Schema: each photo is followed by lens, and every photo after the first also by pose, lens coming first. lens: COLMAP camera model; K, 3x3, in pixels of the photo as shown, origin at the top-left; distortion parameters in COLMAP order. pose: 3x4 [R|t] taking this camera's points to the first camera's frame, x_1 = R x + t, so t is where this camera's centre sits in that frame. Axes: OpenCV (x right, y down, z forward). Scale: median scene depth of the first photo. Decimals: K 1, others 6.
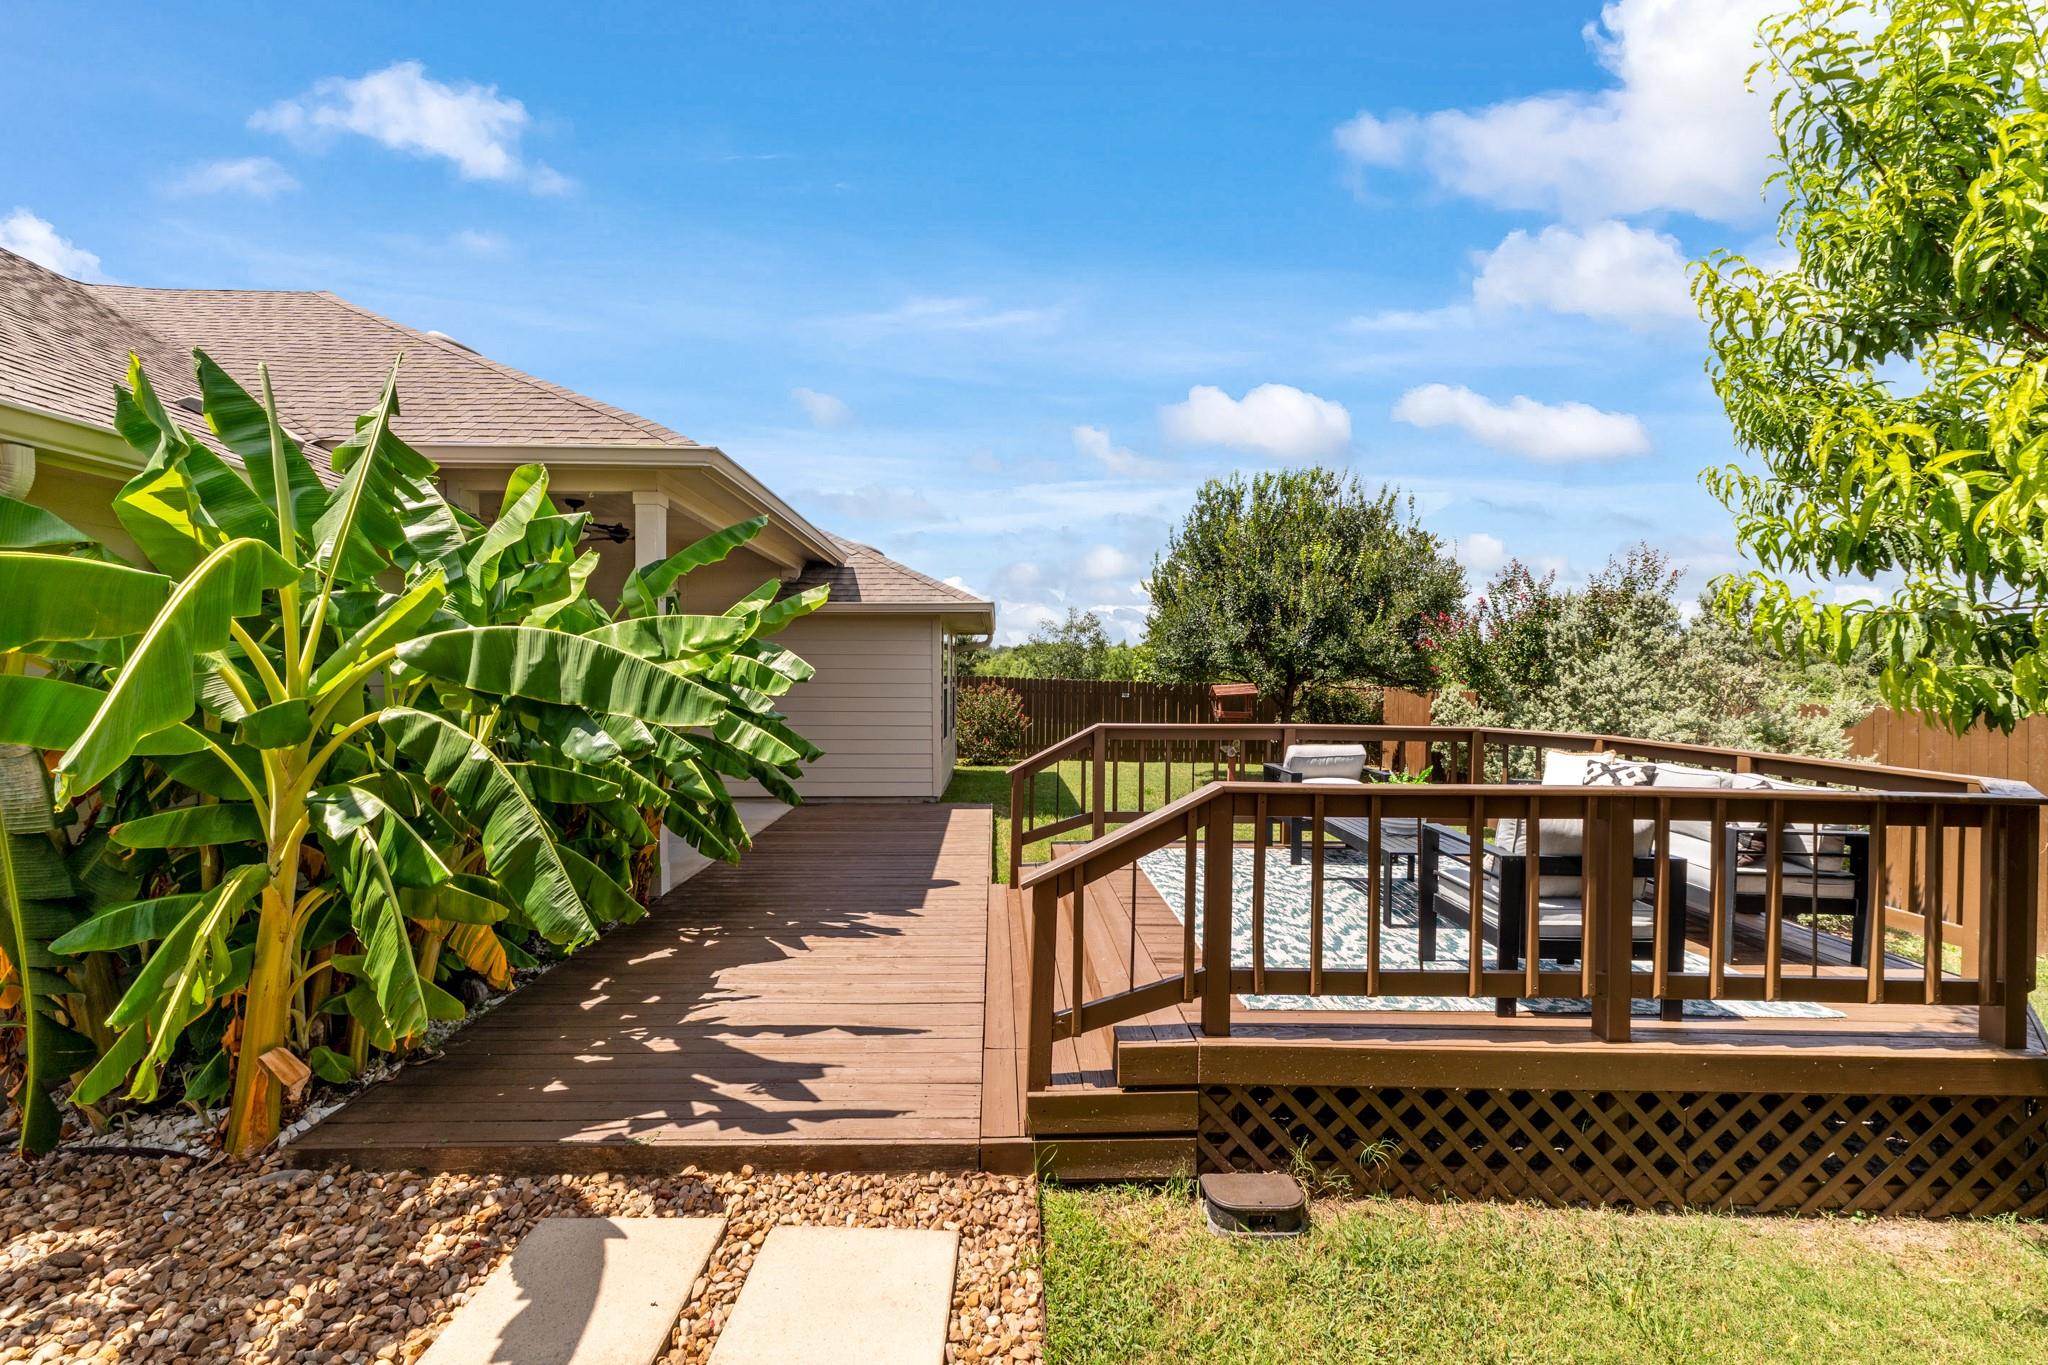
lens RADIAL K [[871.9, 0, 1017.6], [0, 871.9, 683.0], [0, 0, 1]] dist [0.012305, -0.000194]
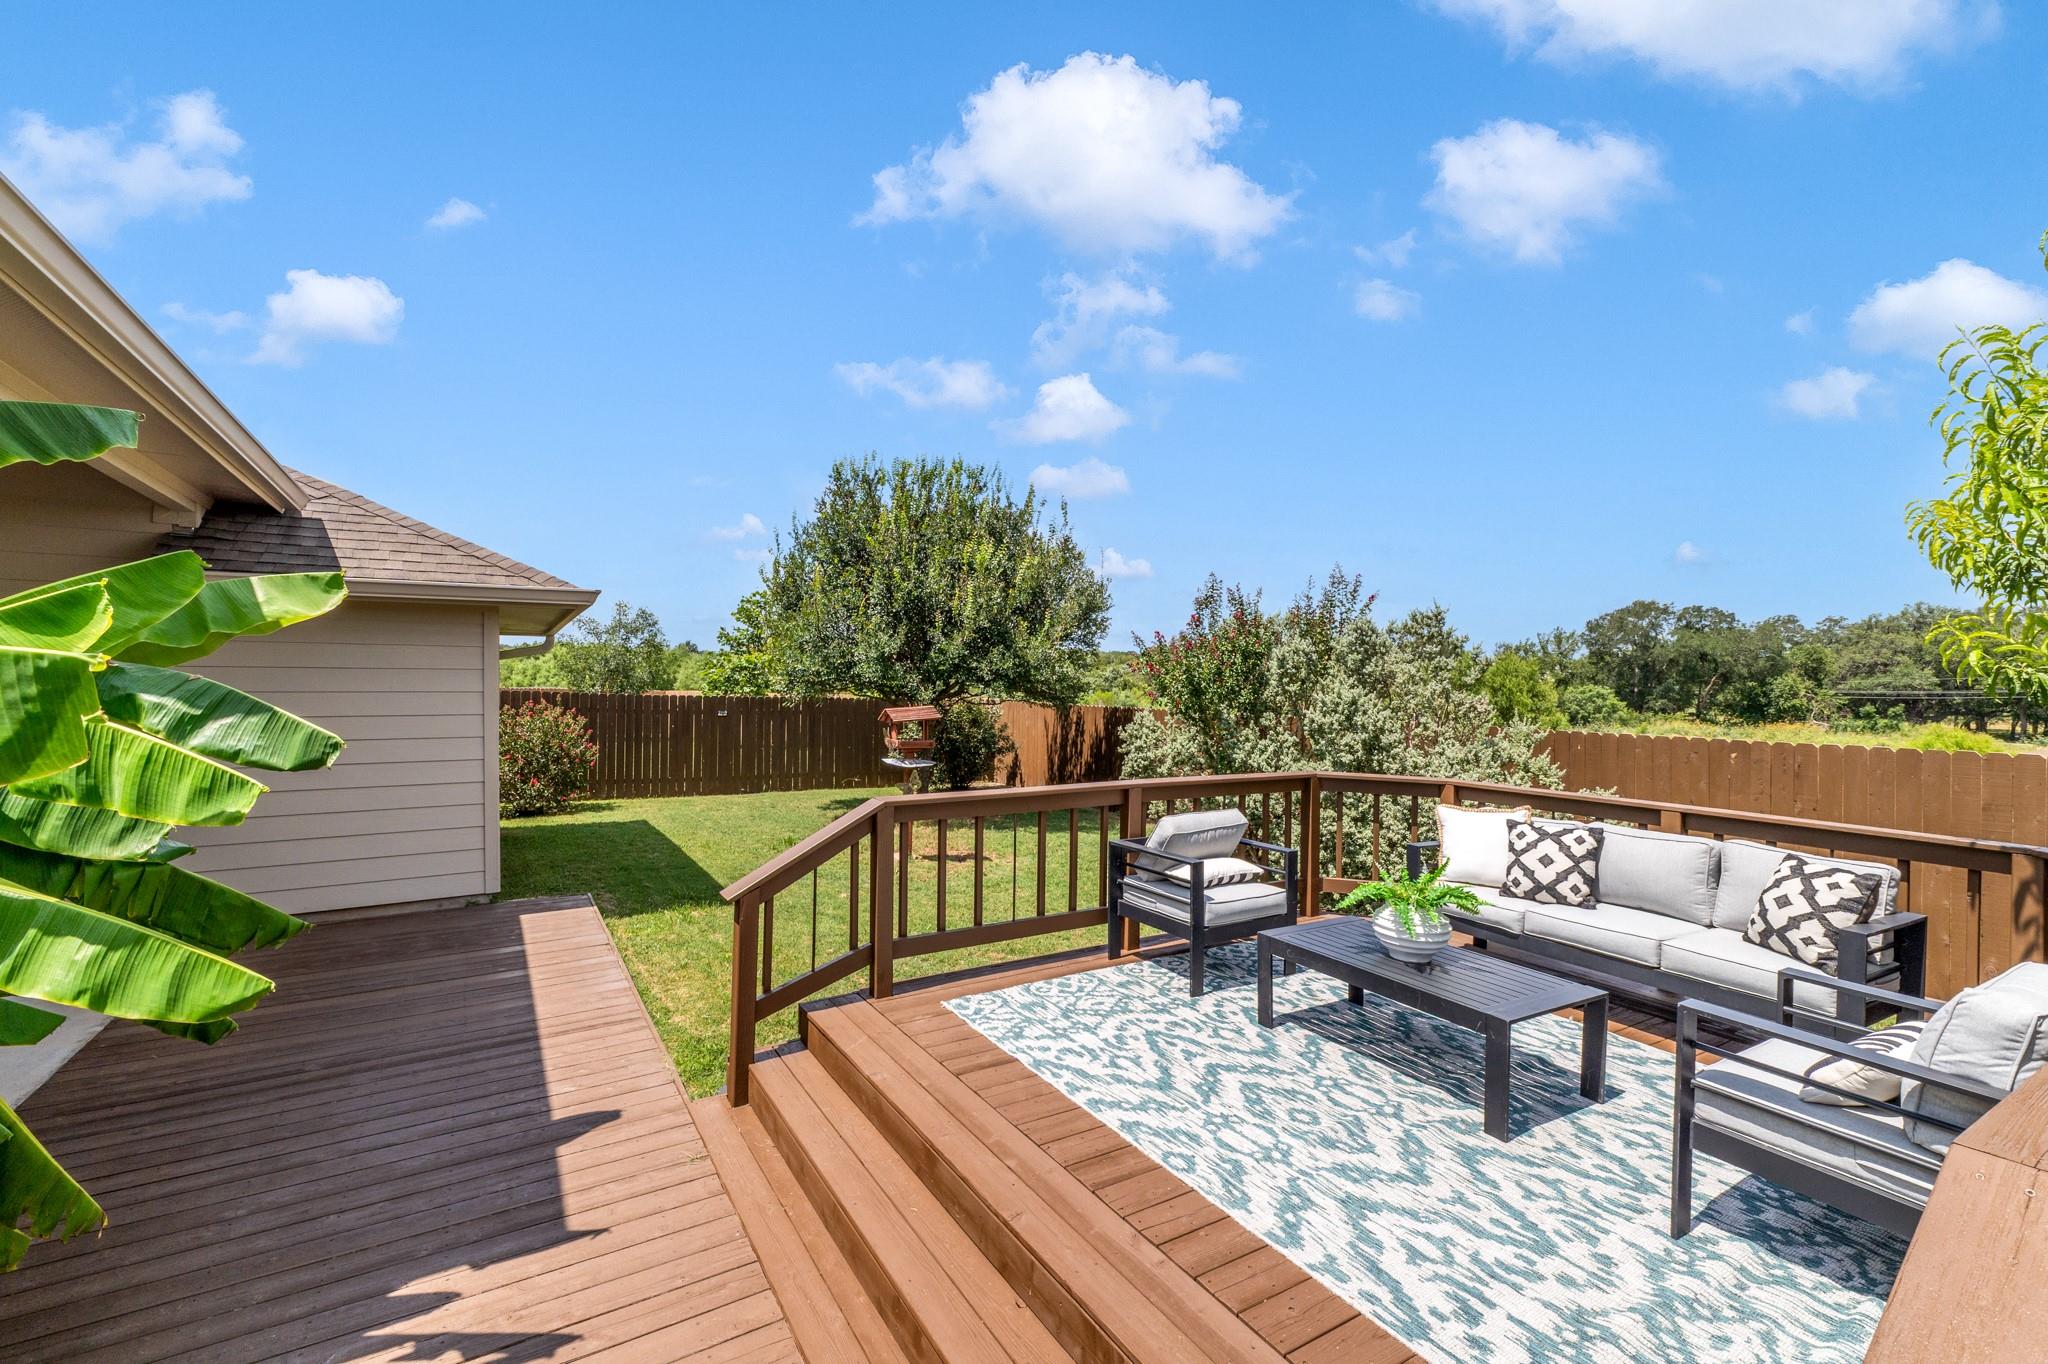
lens RADIAL K [[886.2, 0, 1018.6], [0, 886.2, 681.1], [0, 0, 1]] dist [0.013389, 0.000056]
pose [[0.871245, 0.001074, 0.490847, -0.059444], [0.001809, 0.999984, -0.005399, -0.014621], [-0.490845, 0.005592, 0.871229, 0.190538]]
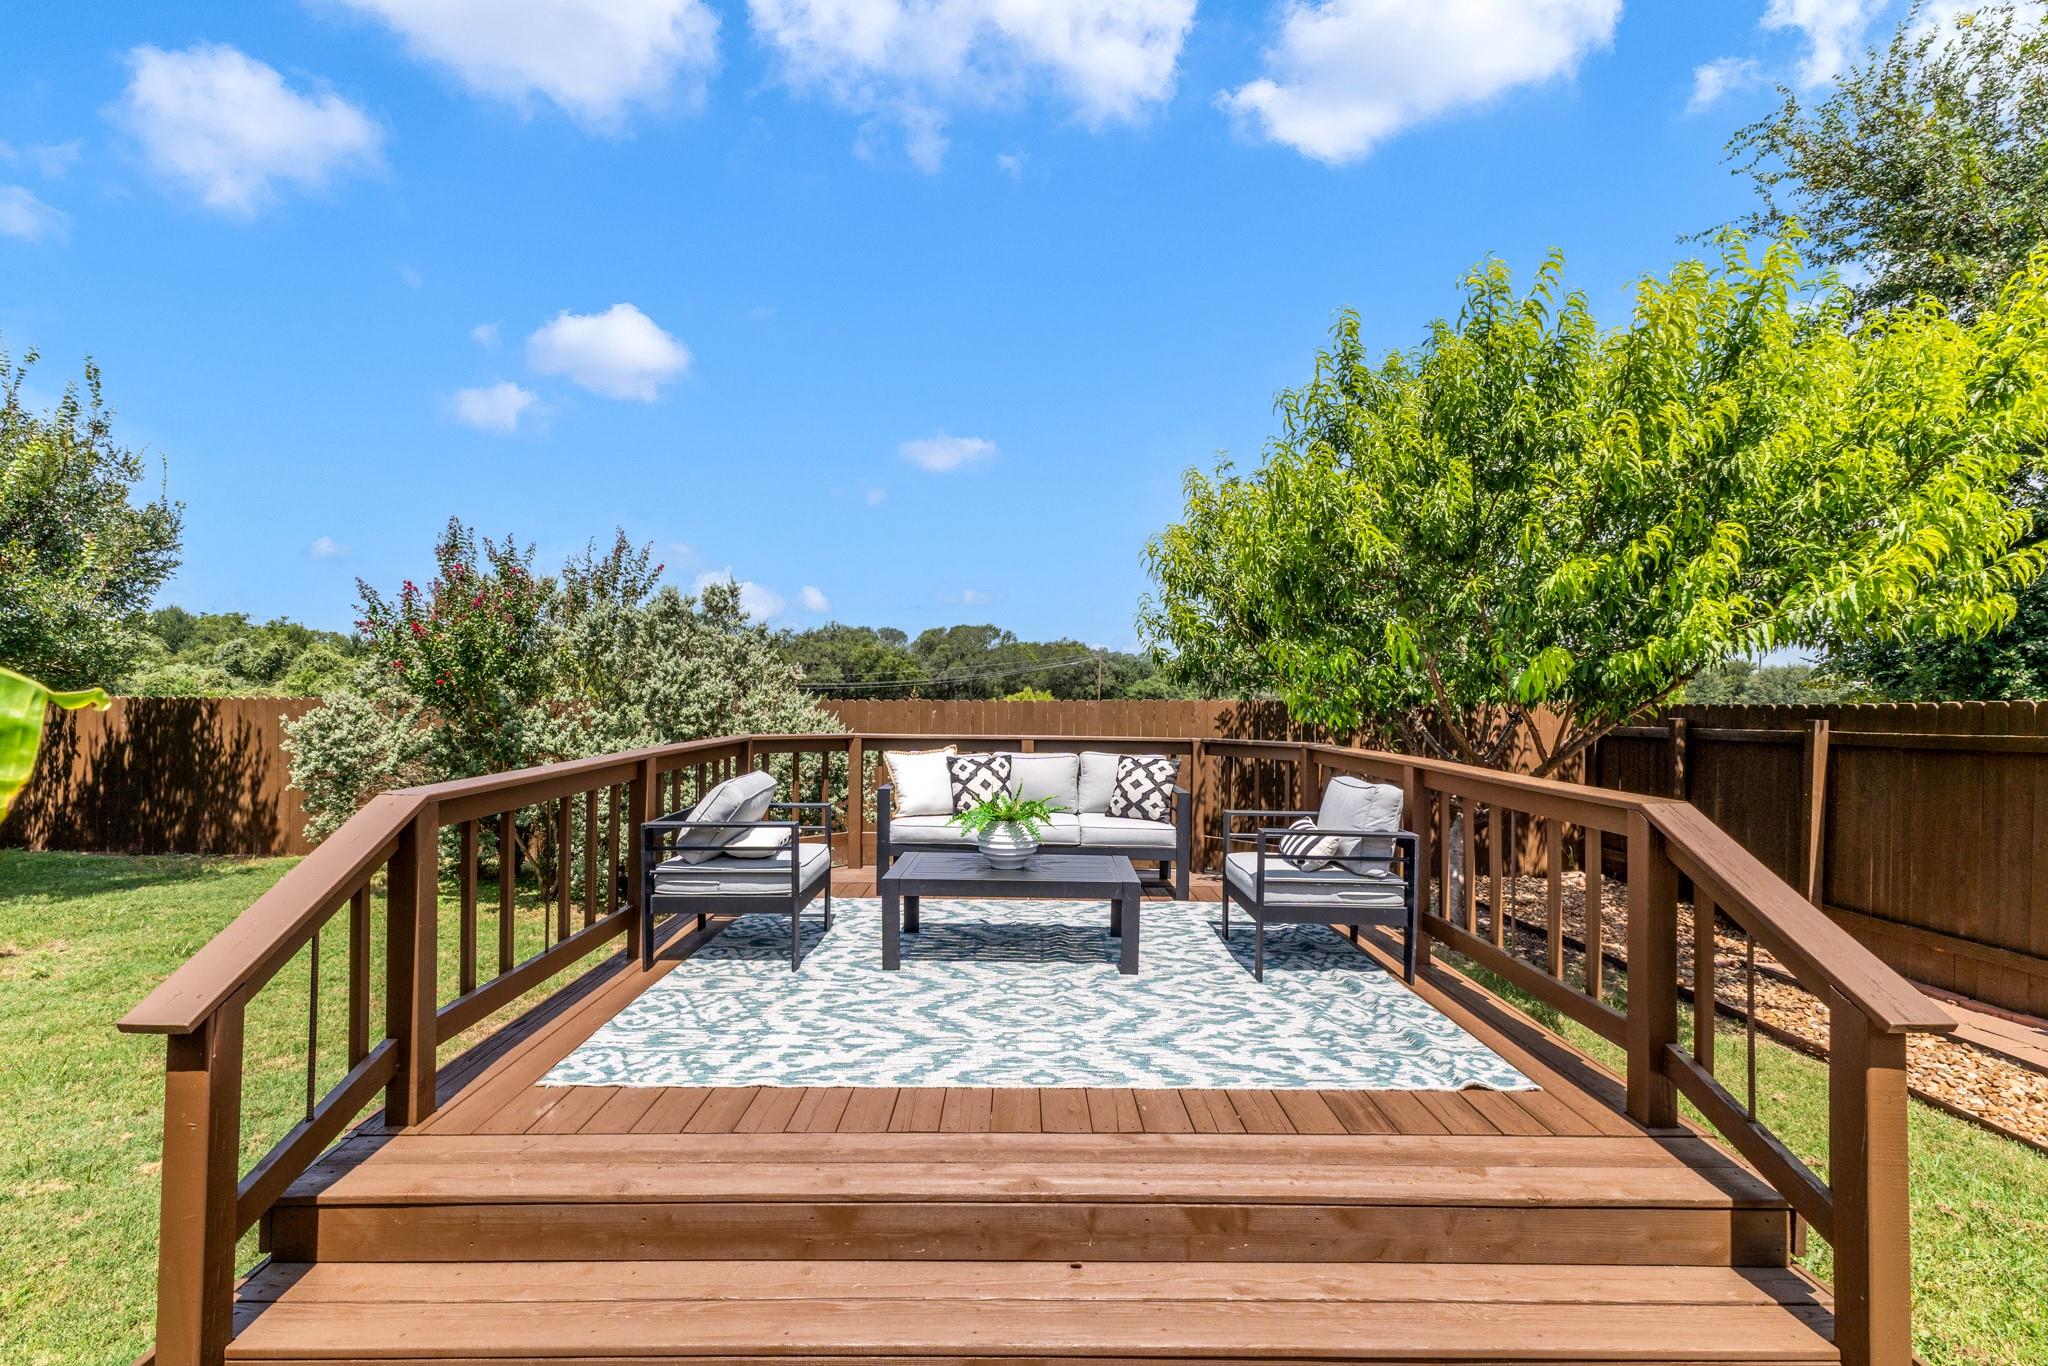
lens RADIAL K [[886.4, 0, 1010.7], [0, 886.4, 682.8], [0, 0, 1]] dist [0.002253, 0.000099]
pose [[0.018665, -0.000934, 0.999825, -0.136522], [0.006057, 0.999981, 0.000821, 0.002719], [-0.999807, 0.006040, 0.018671, 0.360105]]
